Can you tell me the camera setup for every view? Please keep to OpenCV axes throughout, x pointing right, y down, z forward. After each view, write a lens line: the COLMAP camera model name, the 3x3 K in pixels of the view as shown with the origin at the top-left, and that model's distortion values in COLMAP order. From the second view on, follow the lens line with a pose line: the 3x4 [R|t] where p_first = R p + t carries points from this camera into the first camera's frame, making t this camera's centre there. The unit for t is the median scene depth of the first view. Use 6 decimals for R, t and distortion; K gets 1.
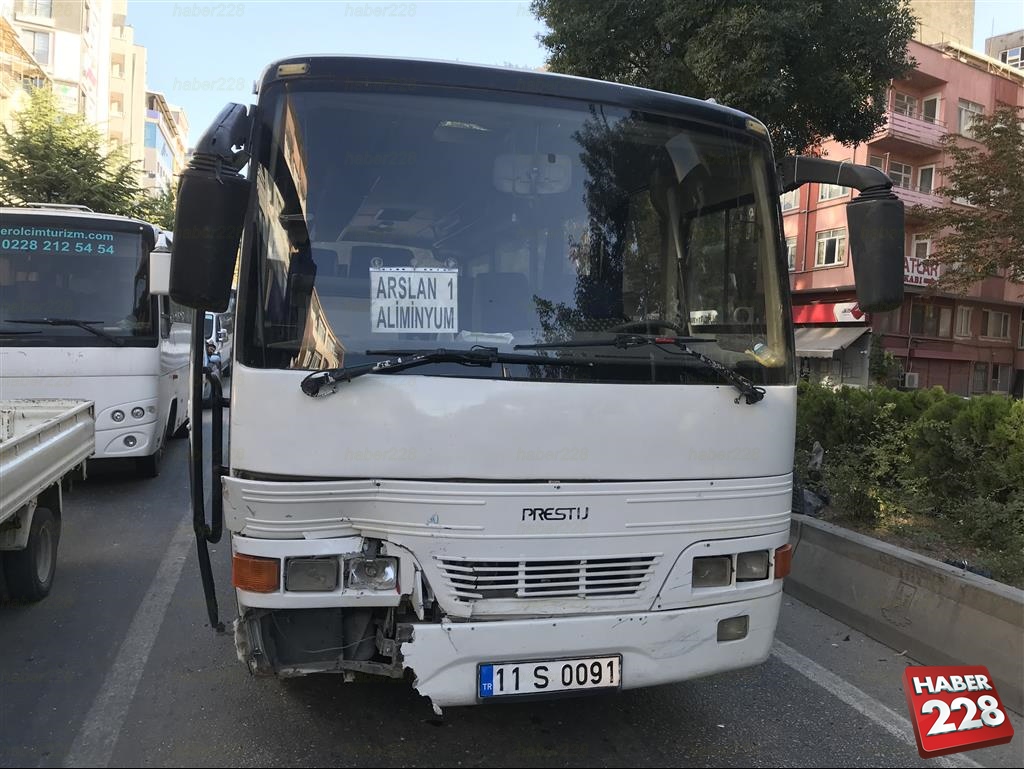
lens RADIAL K [[836.8, 0, 505.9], [0, 836.8, 381.7], [0, 0, 1]] dist [0.000413, 0.021863]
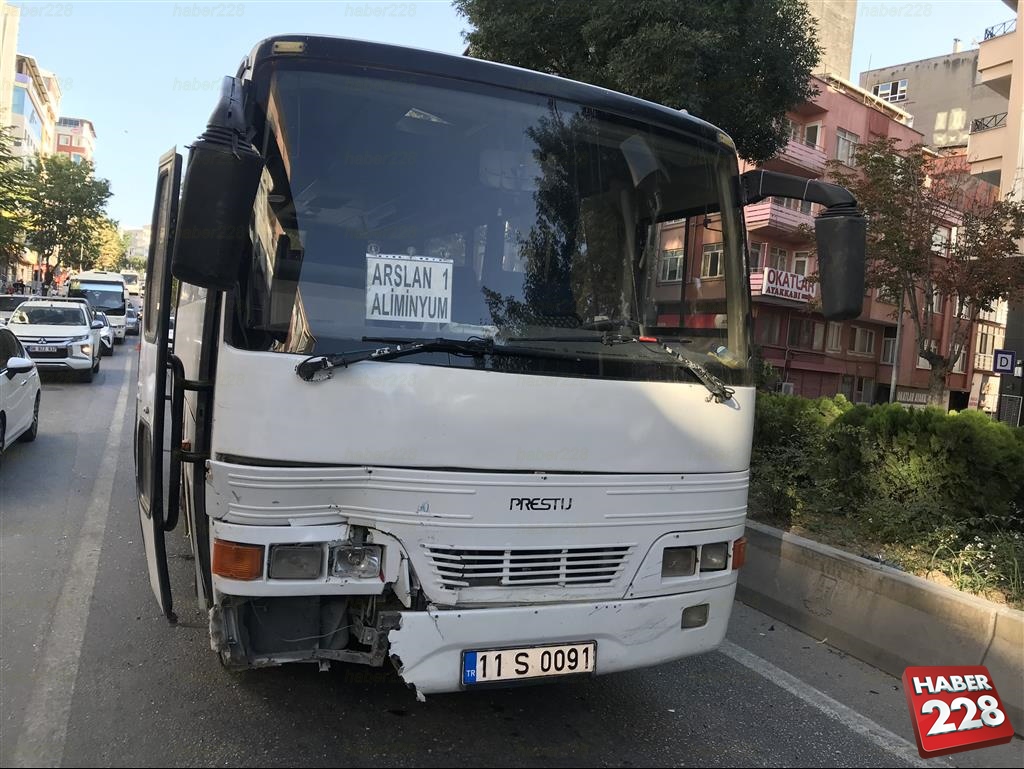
lens RADIAL K [[838.3, 0, 504.5], [0, 838.3, 384.5], [0, 0, 1]] dist [0.007833, 0.000634]
pose [[0.990394, 0.033510, 0.134155, -0.123524], [-0.034178, 0.999412, 0.002677, 0.010377], [-0.133987, -0.007237, 0.990957, -0.009054]]
